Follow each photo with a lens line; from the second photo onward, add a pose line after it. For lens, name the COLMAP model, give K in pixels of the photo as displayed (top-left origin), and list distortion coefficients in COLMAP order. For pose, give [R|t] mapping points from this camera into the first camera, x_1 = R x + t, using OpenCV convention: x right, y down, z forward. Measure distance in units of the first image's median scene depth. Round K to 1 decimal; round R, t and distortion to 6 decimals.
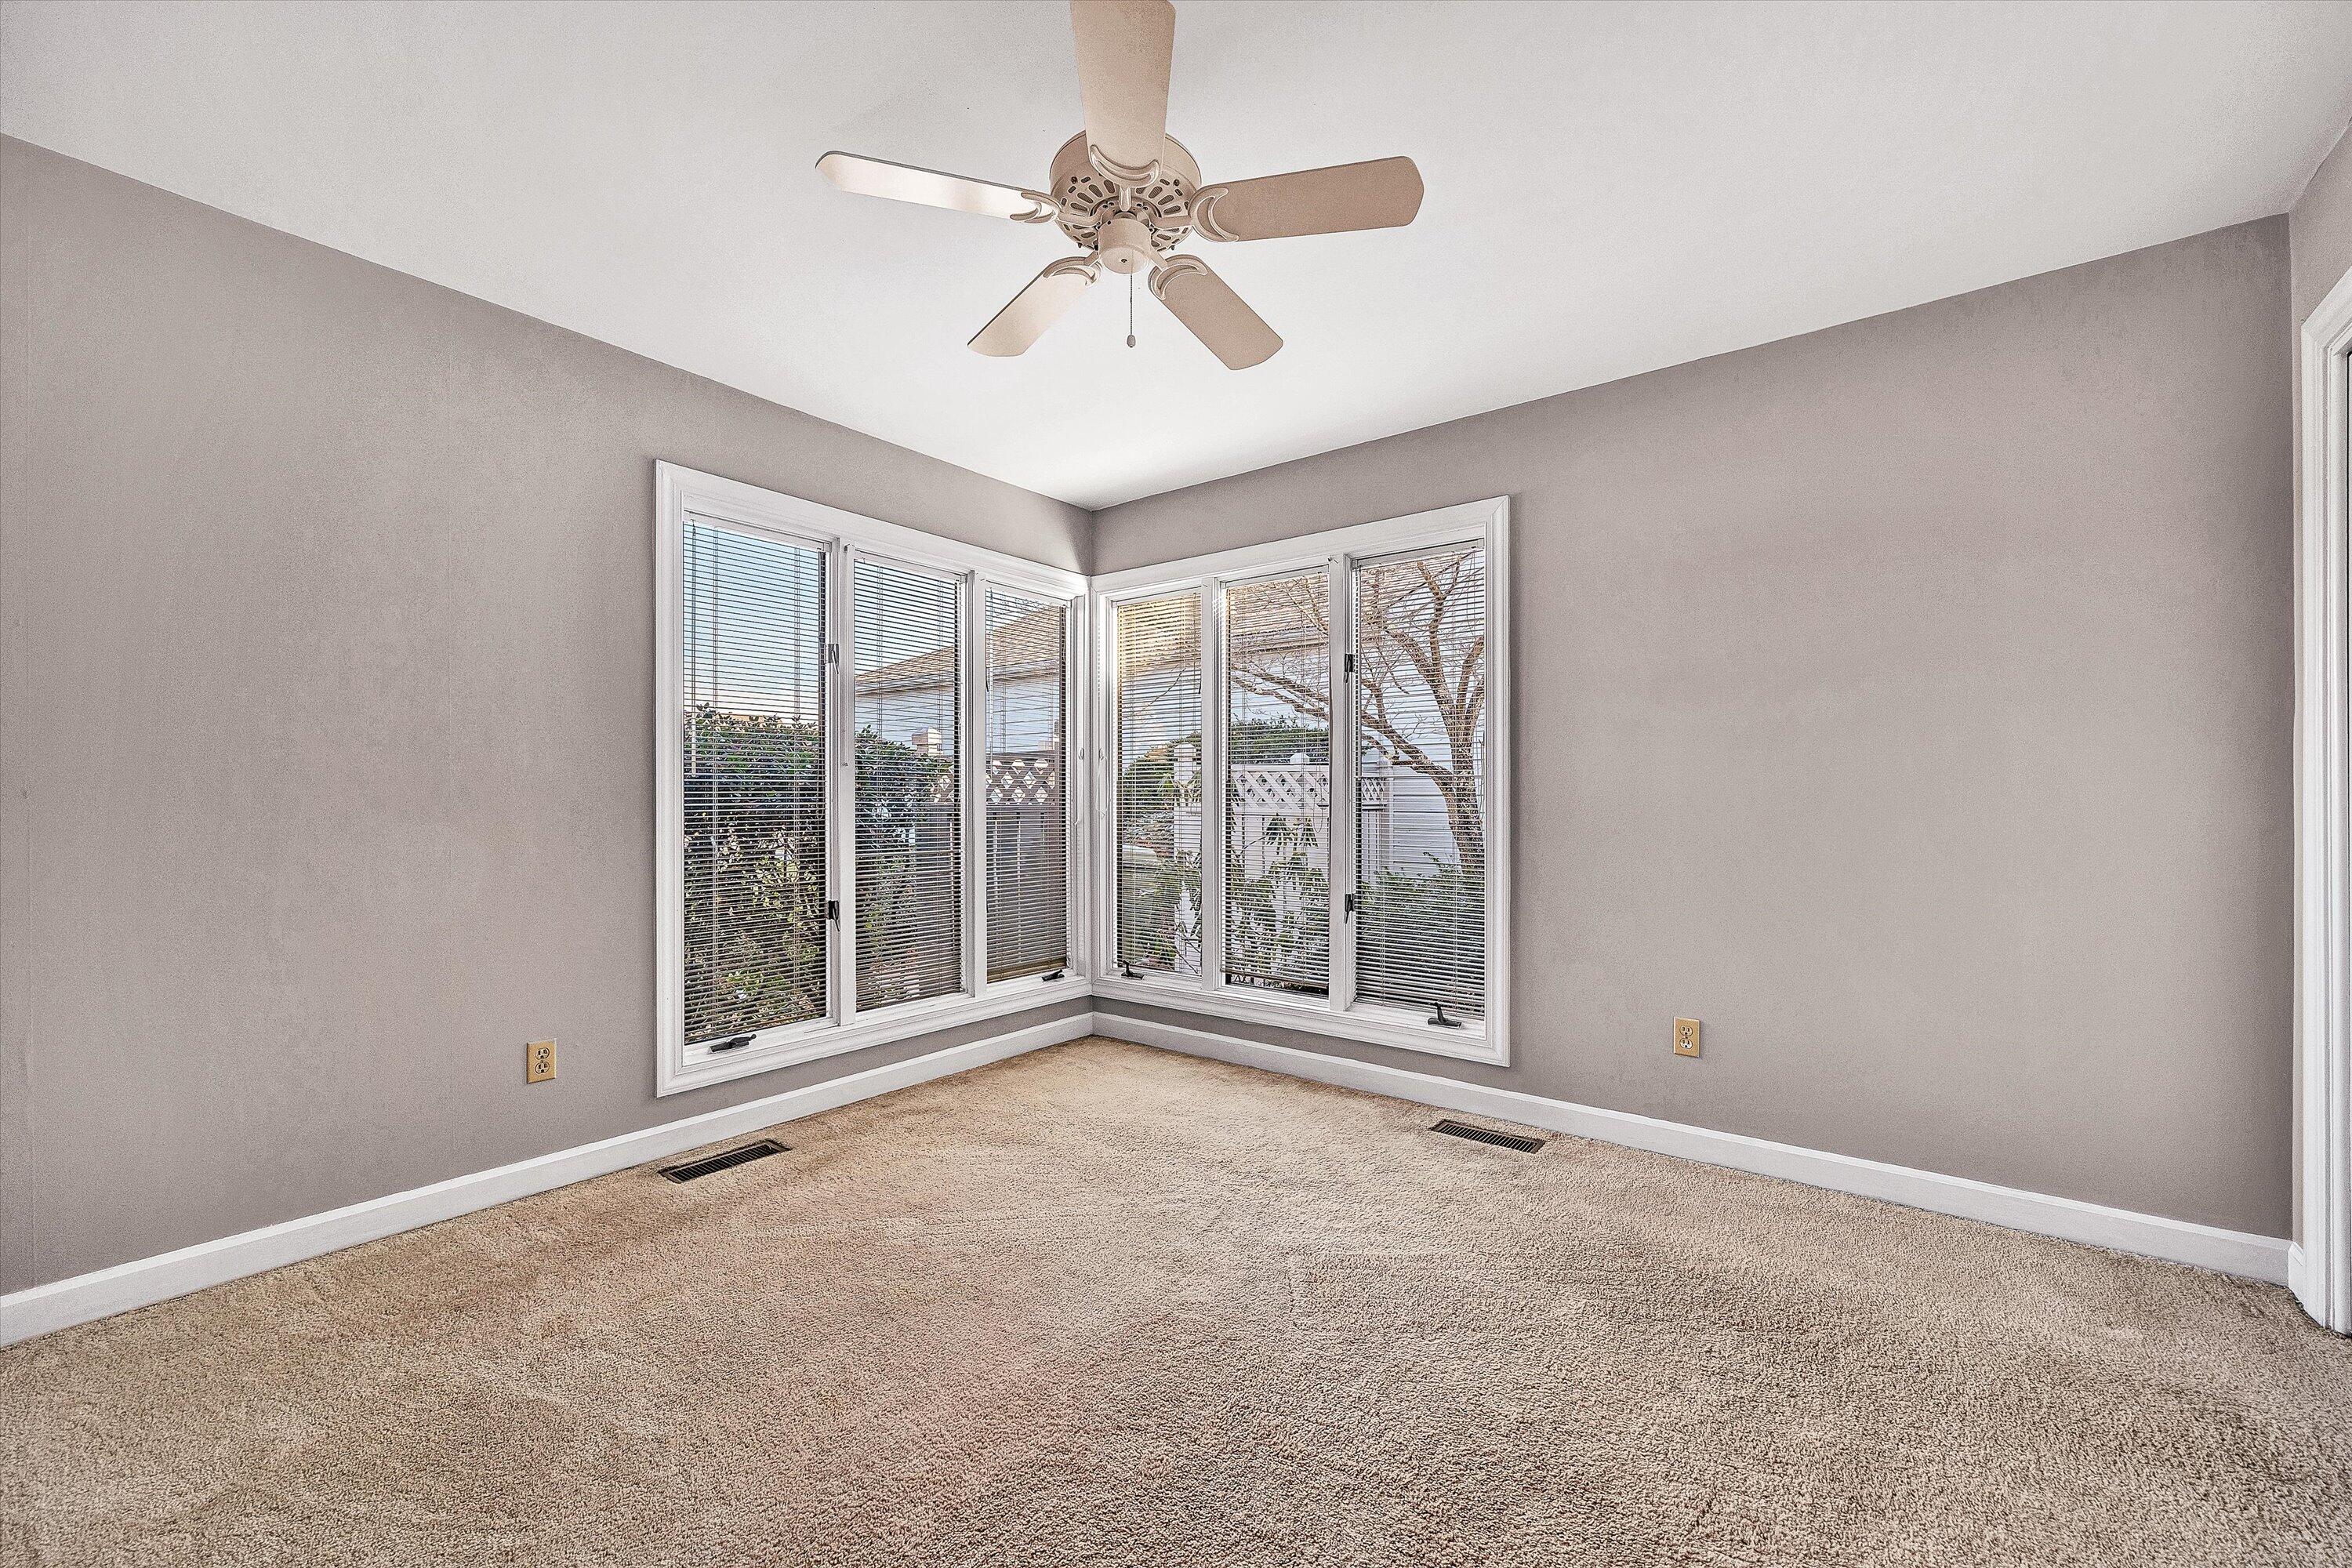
lens RADIAL K [[939.4, 0, 1184.7], [0, 939.4, 789.8], [0, 0, 1]] dist [-0.002299, -0.000178]
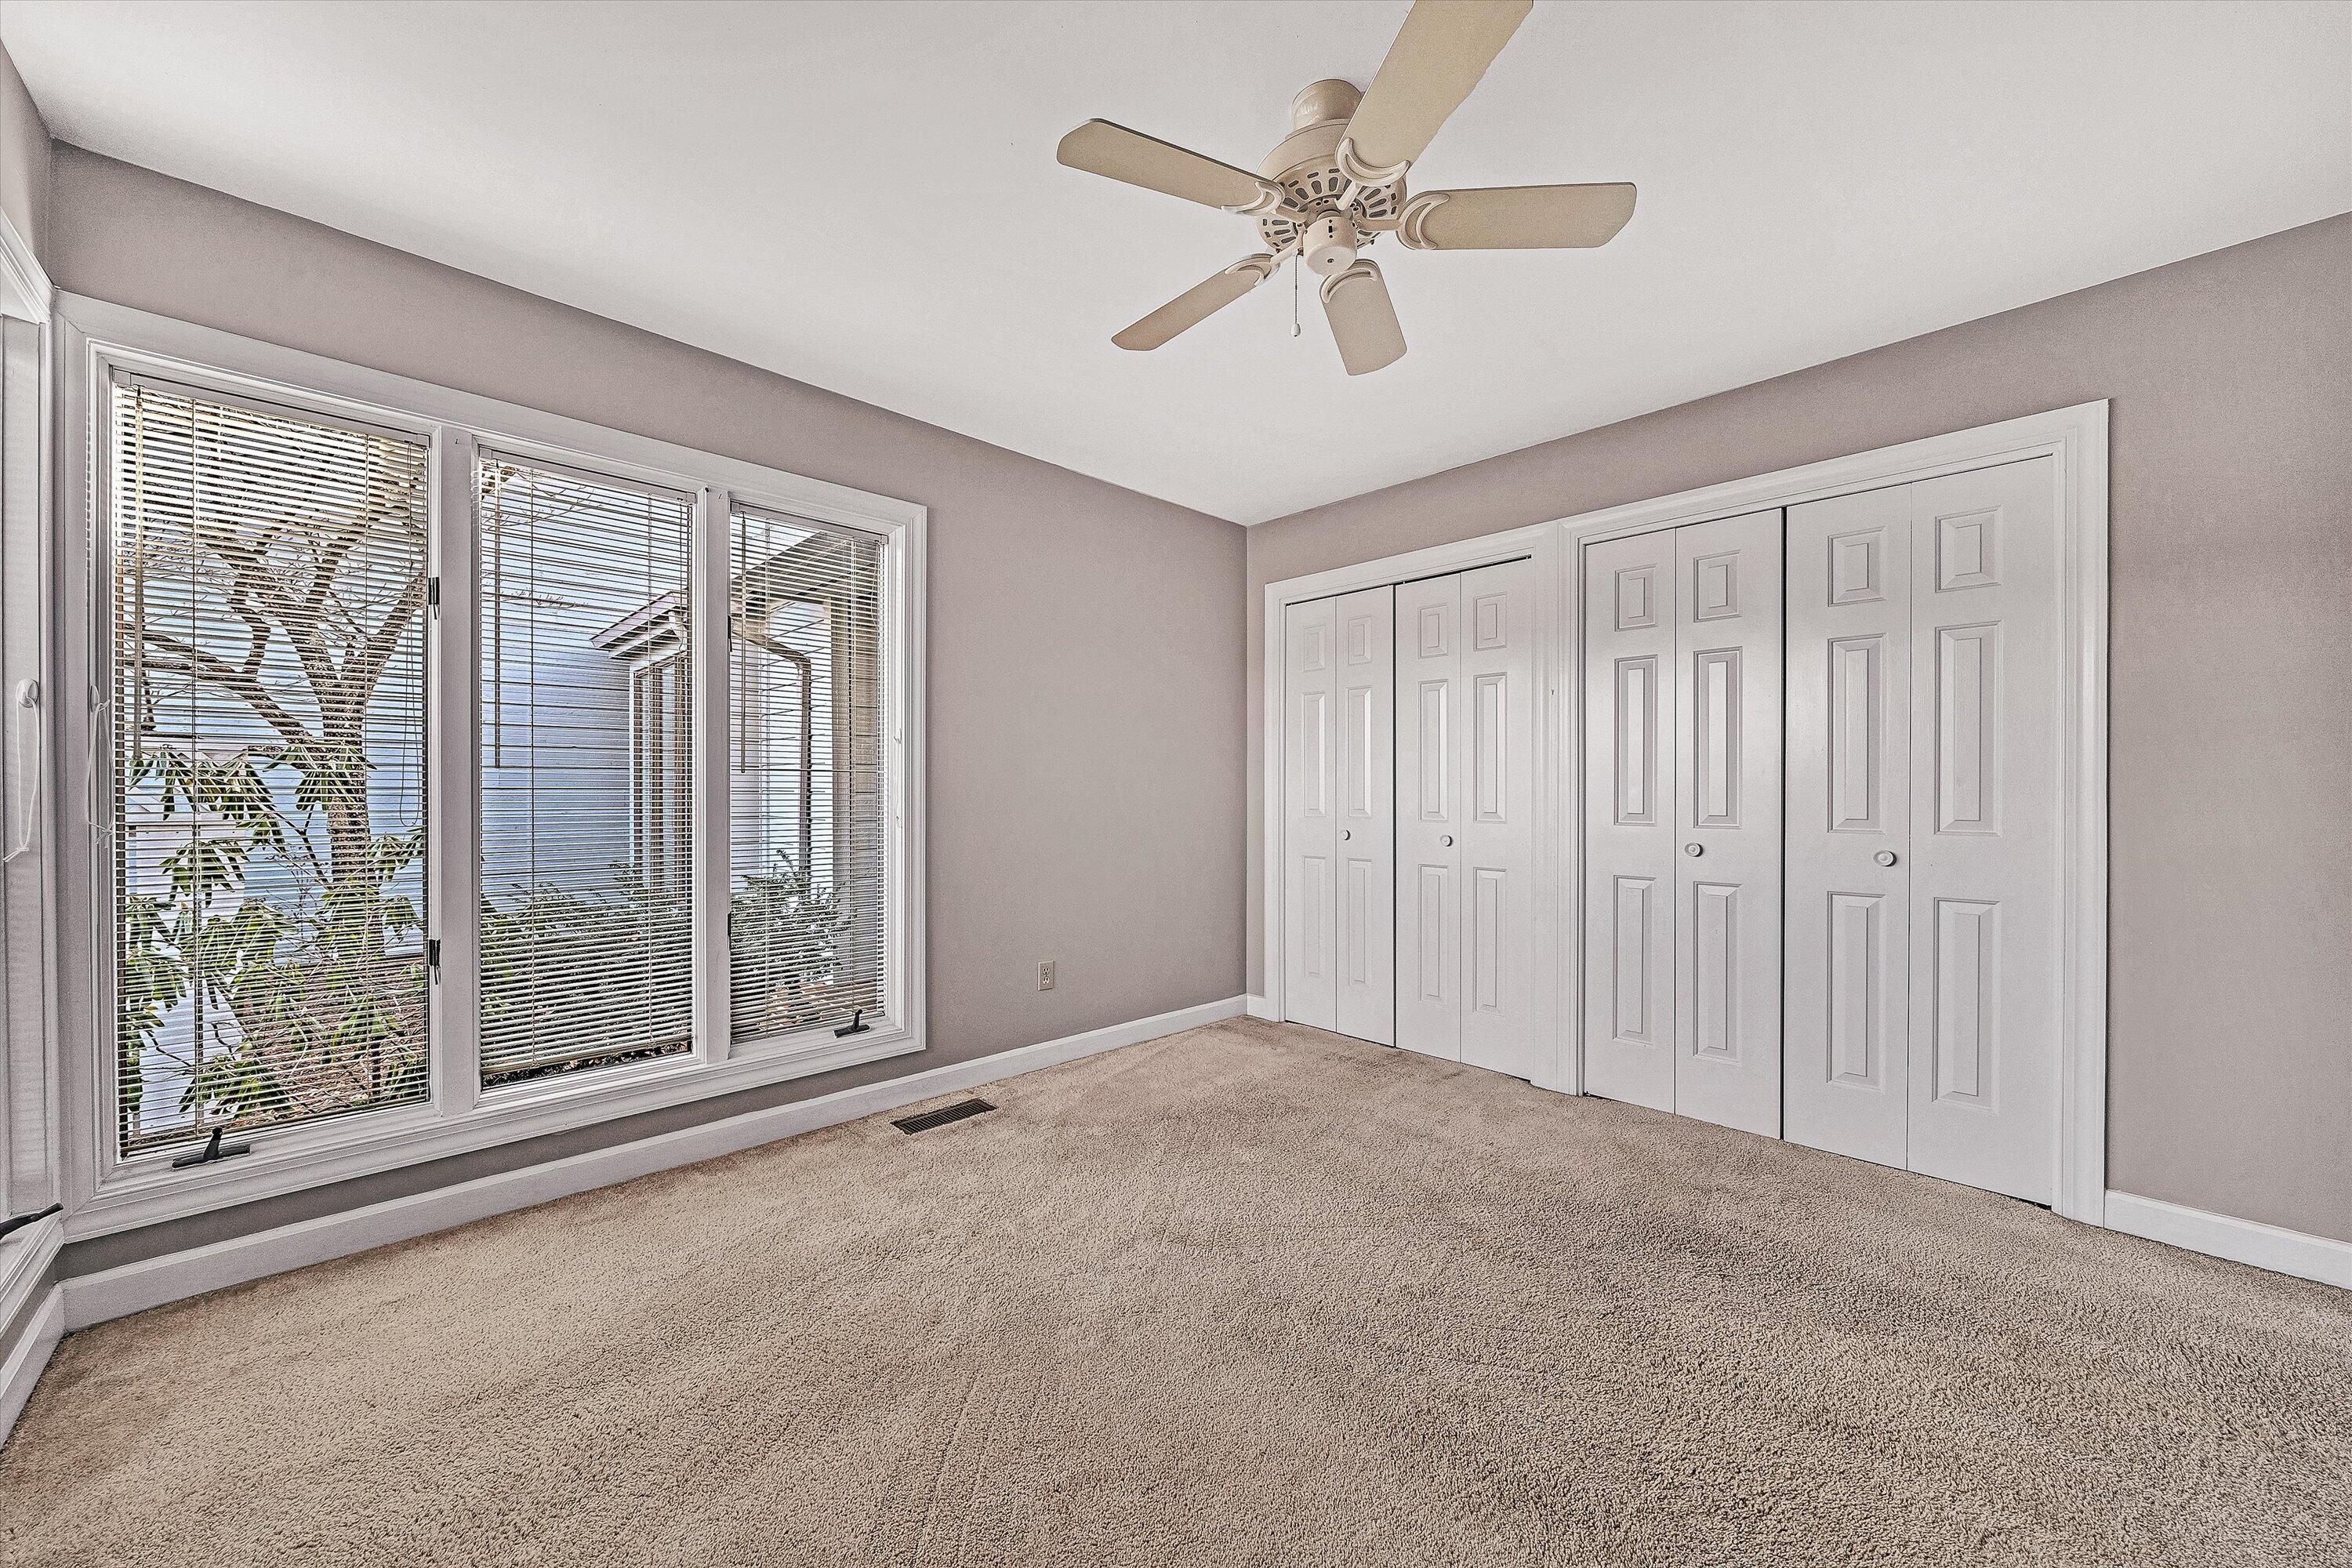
lens RADIAL K [[855.3, 0, 1182.3], [0, 855.3, 783.2], [0, 0, 1]] dist [-0.001729, -0.000162]
pose [[0.148586, 0.011381, 0.988834, -0.525628], [-0.003877, 0.999933, -0.010926, 0.006538], [-0.988892, -0.002211, 0.148620, 0.535037]]
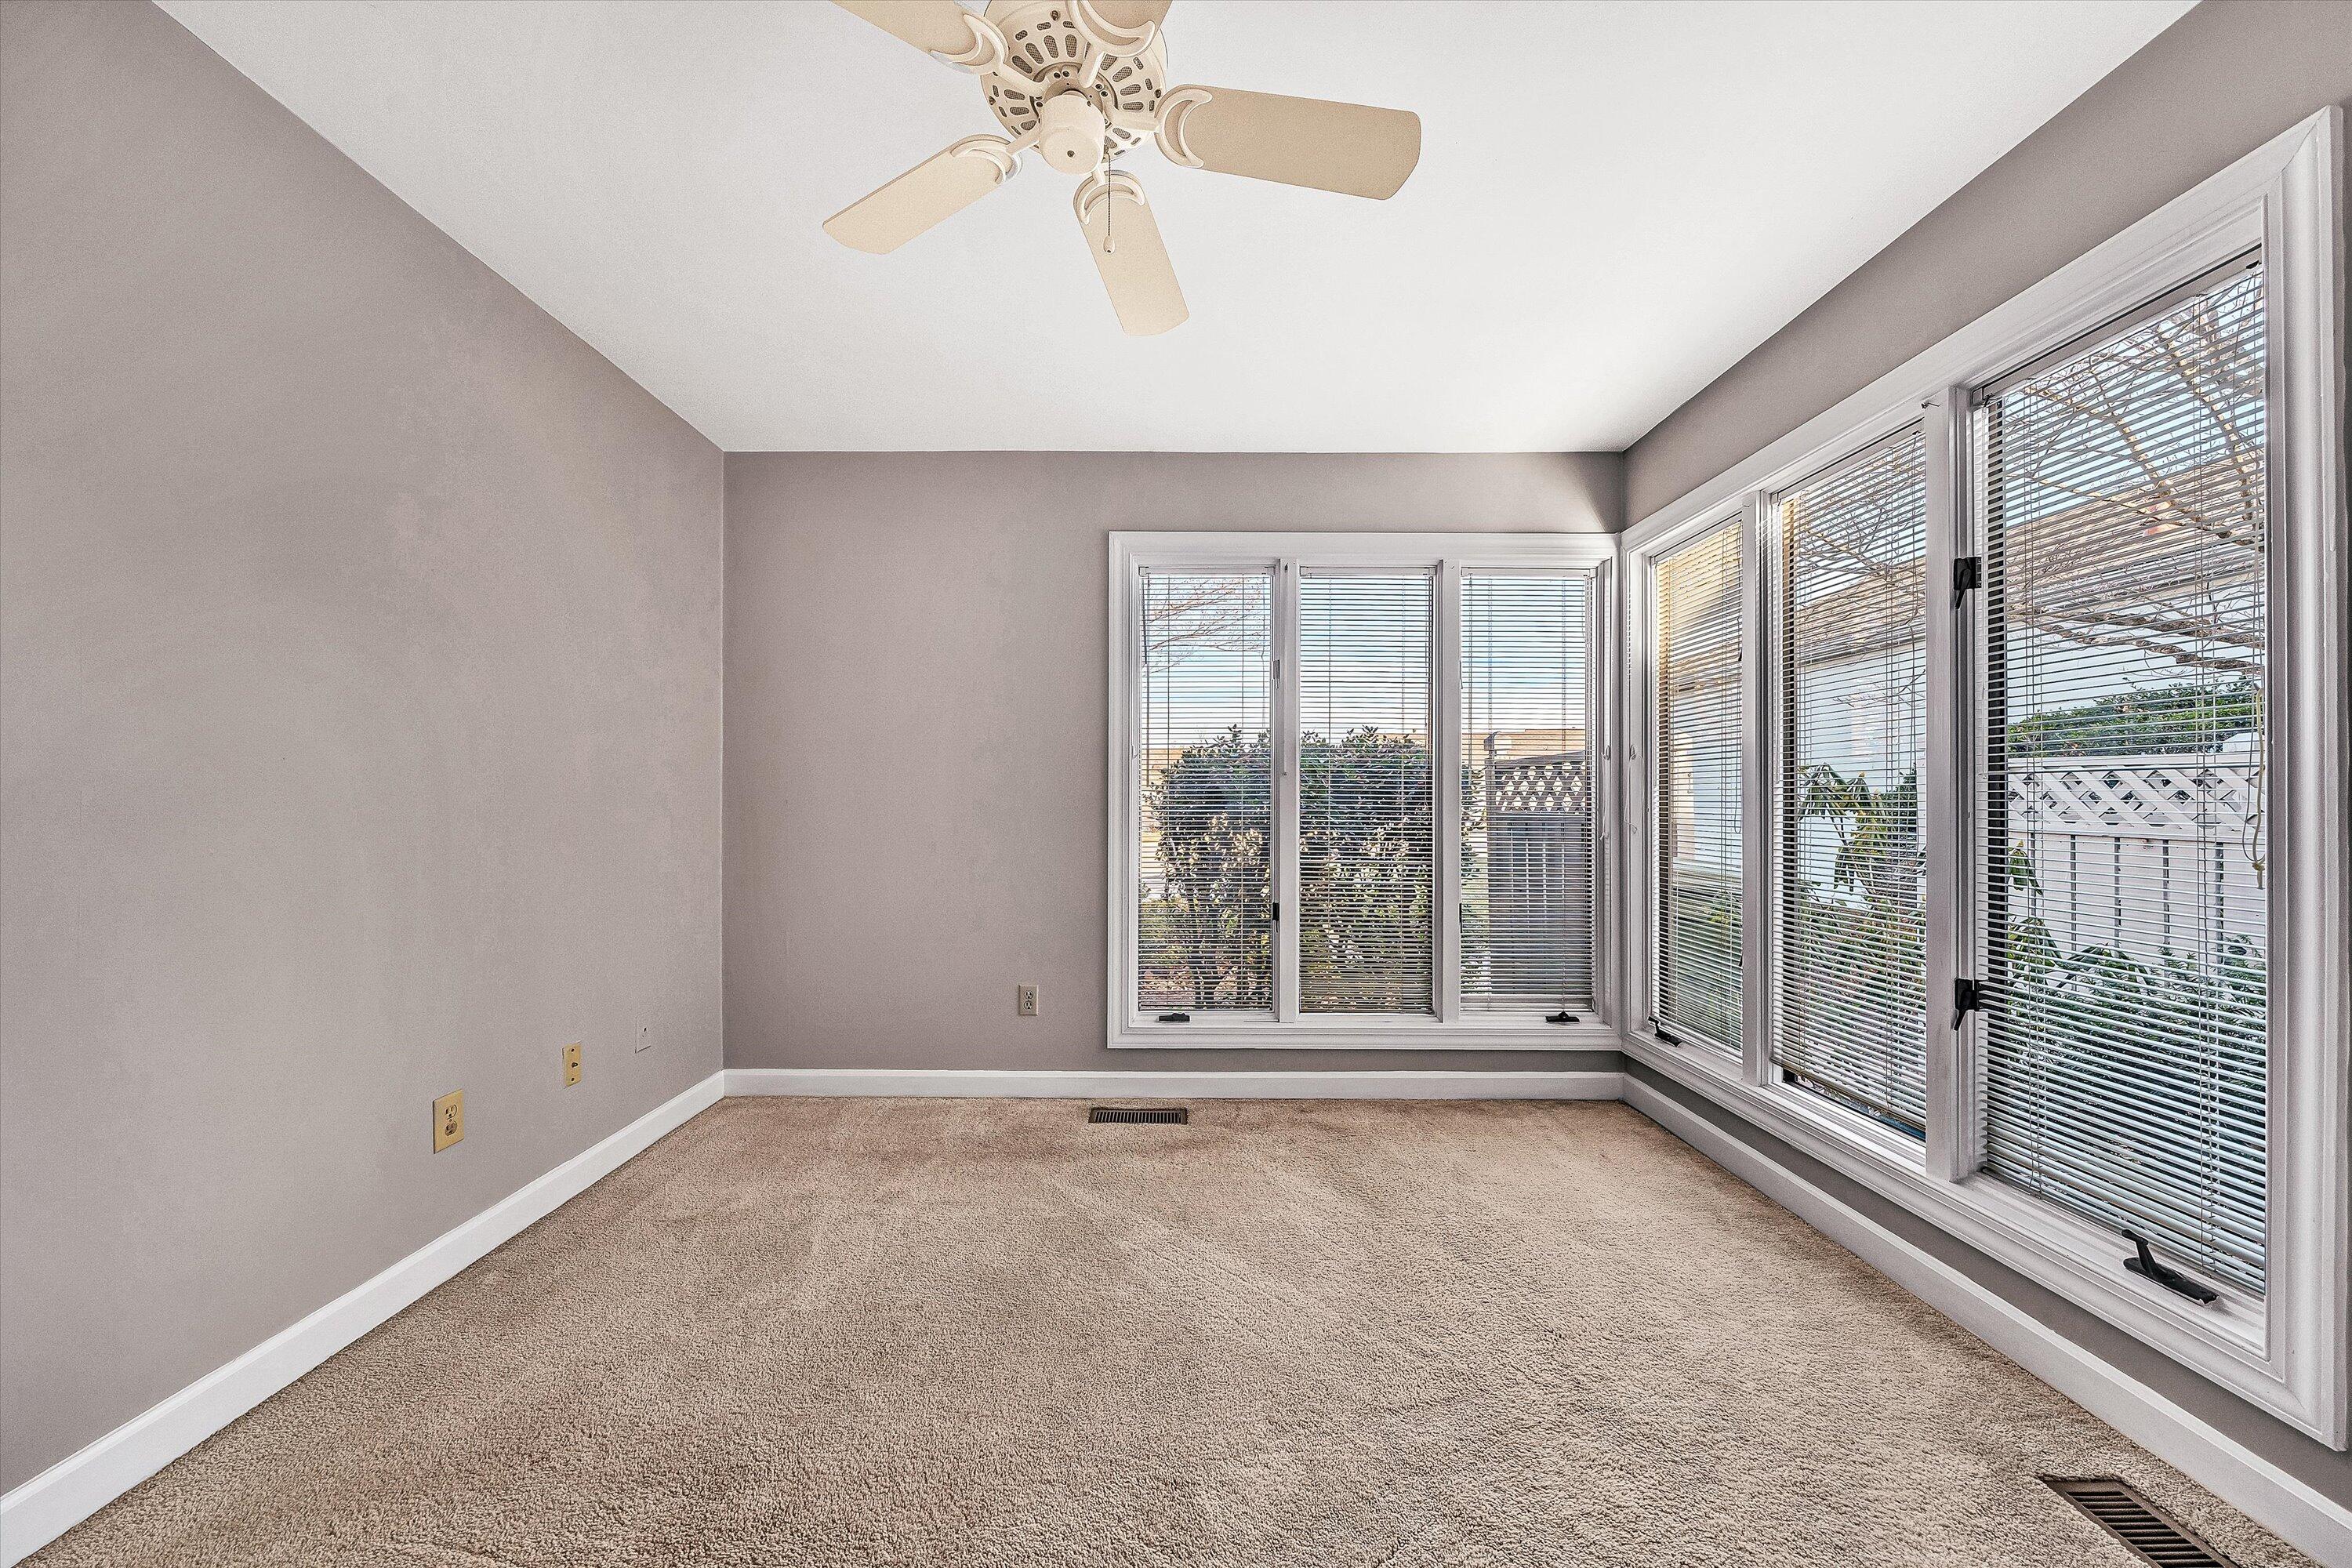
lens RADIAL K [[833.2, 0, 1184.0], [0, 833.2, 794.3], [0, 0, 1]] dist [-0.006463, -0.000349]
pose [[0.610728, -0.004559, -0.791827, 0.300157], [0.003006, 0.999990, -0.003439, -0.001127], [0.791835, -0.000280, 0.610735, 0.337211]]
